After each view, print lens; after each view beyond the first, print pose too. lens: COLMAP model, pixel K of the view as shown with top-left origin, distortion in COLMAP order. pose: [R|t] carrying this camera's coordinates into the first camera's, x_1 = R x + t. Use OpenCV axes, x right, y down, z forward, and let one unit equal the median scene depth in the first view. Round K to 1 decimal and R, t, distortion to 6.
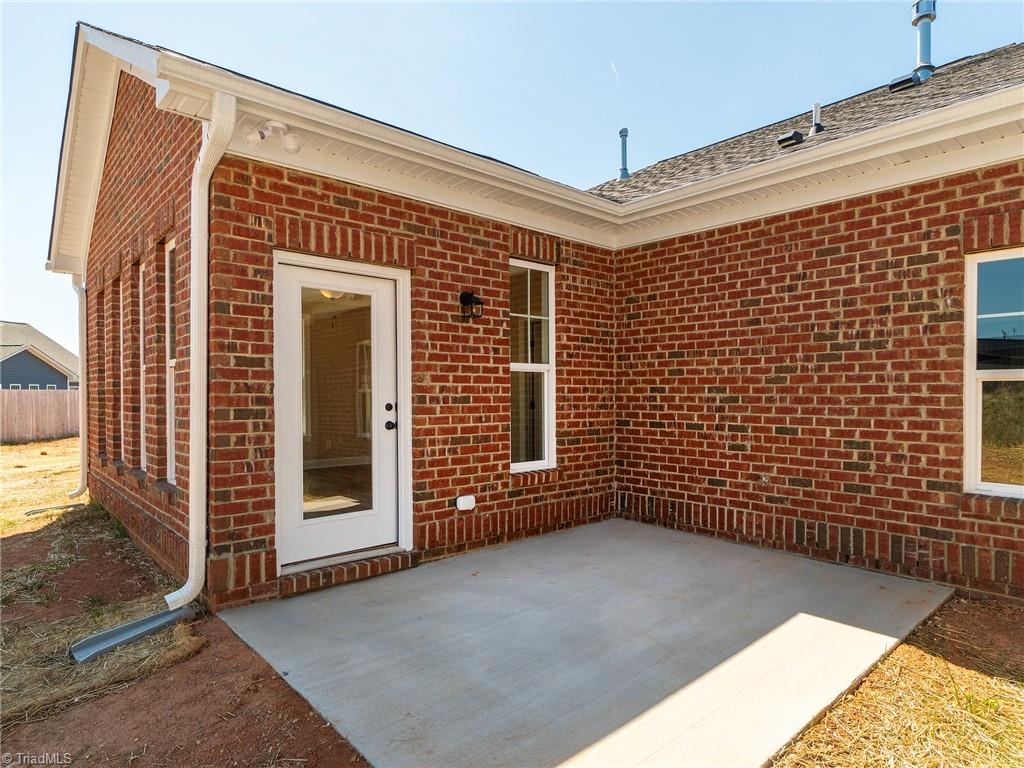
lens RADIAL K [[601.4, 0, 513.1], [0, 601.4, 415.6], [0, 0, 1]] dist [0.003679, 0.000675]
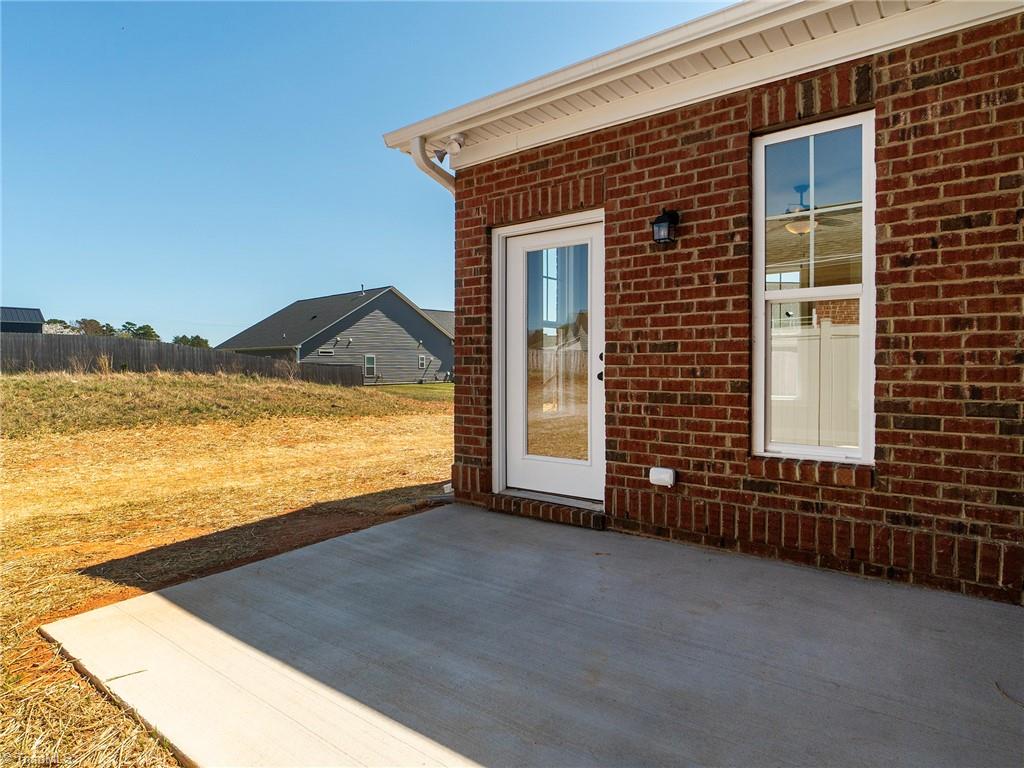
lens RADIAL K [[613.7, 0, 512.0], [0, 613.7, 384.0], [0, 0, 1]] dist [-0.000346, 0.000177]
pose [[0.155369, 0.031682, -0.987348, 0.697397], [-0.032766, 0.999101, 0.026903, 0.007230], [0.987313, 0.028171, 0.156267, 0.681418]]
